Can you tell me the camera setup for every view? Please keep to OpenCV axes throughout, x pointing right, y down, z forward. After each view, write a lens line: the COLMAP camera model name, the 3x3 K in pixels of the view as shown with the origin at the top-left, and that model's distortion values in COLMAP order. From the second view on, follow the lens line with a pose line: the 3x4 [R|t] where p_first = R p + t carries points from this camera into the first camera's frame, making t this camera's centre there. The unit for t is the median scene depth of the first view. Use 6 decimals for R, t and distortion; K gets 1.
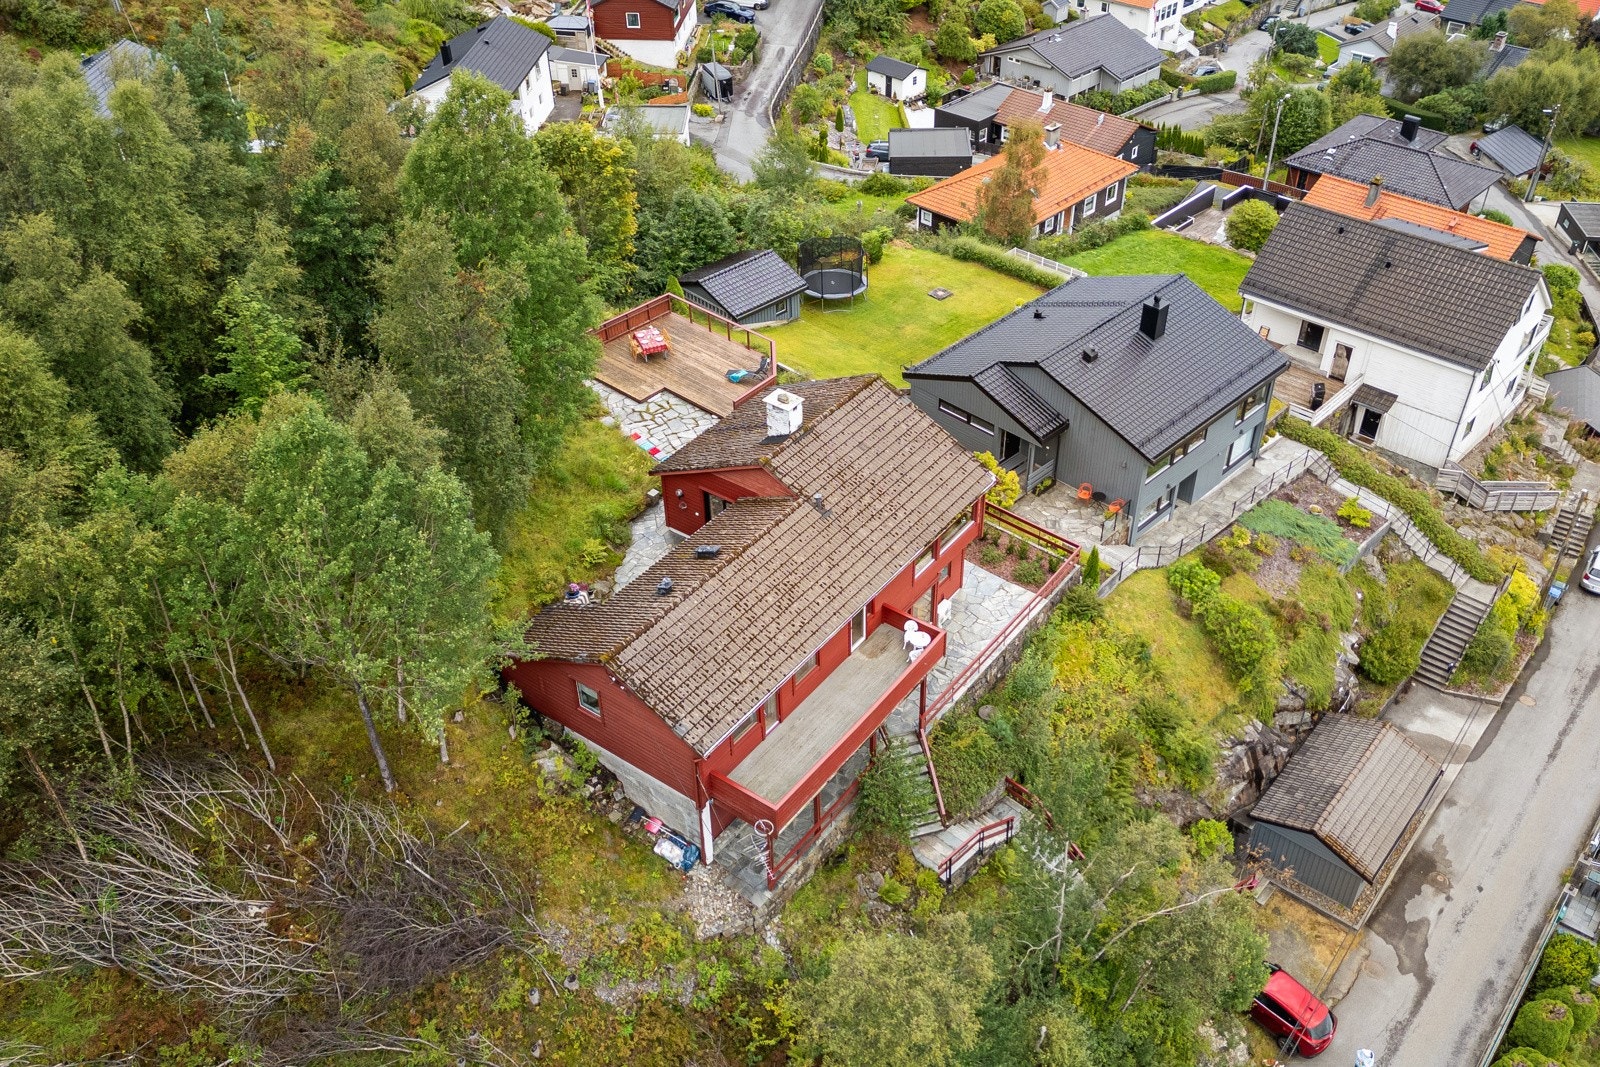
lens RADIAL K [[1345.5, 0, 800.0], [0, 1345.5, 533.5], [0, 0, 1]] dist [0.009452, 0.006879]
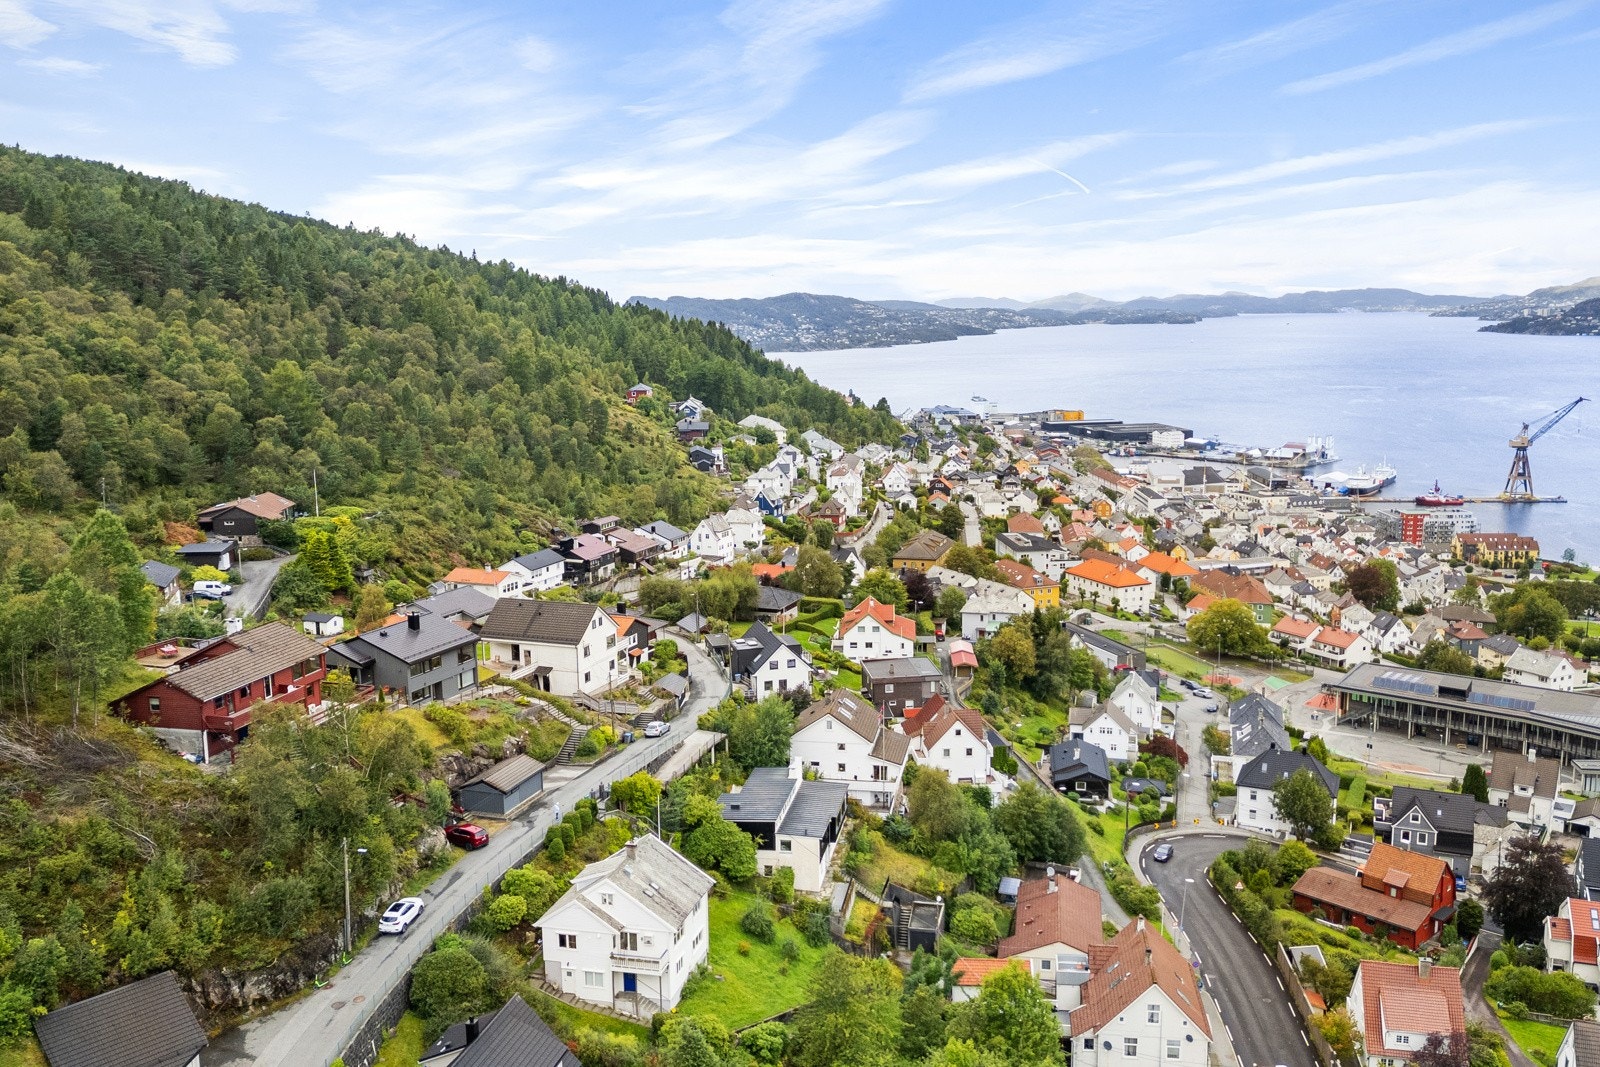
lens RADIAL K [[1345.5, 0, 800.0], [0, 1345.5, 533.5], [0, 0, 1]] dist [0.009452, 0.006879]
pose [[0.928570, -0.062060, 0.365933, 0.040047], [0.227468, 0.874222, -0.428946, 0.719943], [-0.293286, 0.481545, 0.825892, -0.981883]]
